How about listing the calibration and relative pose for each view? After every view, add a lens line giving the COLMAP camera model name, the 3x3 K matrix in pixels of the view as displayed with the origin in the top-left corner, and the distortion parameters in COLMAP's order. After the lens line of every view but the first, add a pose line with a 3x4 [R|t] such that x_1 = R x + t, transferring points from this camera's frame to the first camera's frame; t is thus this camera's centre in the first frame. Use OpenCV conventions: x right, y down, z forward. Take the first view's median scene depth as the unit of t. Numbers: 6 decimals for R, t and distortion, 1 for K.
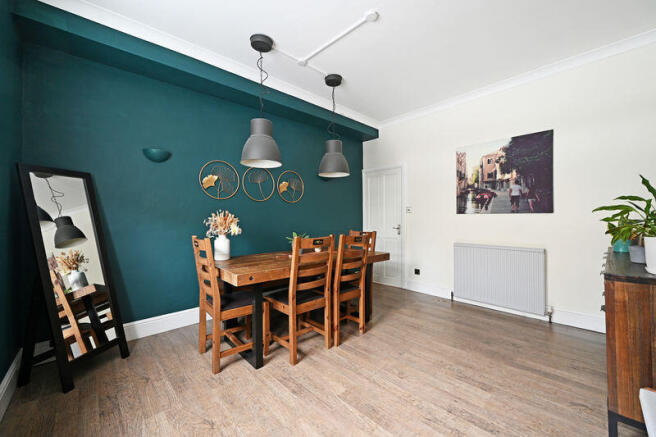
lens RADIAL K [[256.8, 0, 330.3], [0, 256.8, 218.3], [0, 0, 1]] dist [0.001115, -0.000105]
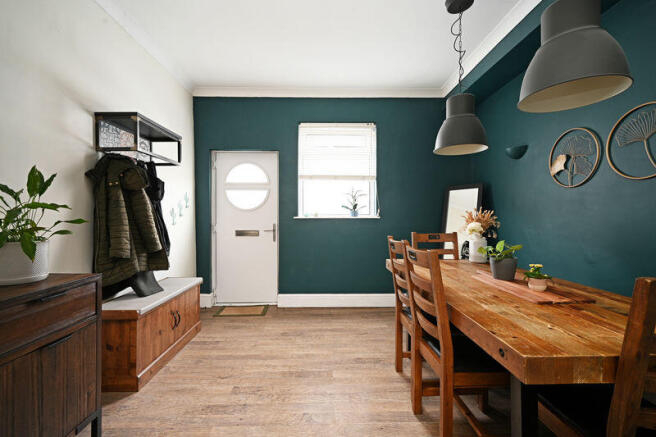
lens RADIAL K [[294.4, 0, 329.3], [0, 294.4, 217.2], [0, 0, 1]] dist [-0.001085, -0.000065]
pose [[-0.666564, 0.005155, -0.745430, 1.022163], [0.006852, 0.999976, 0.000788, -0.005051], [0.745416, -0.004583, -0.666584, 1.875232]]
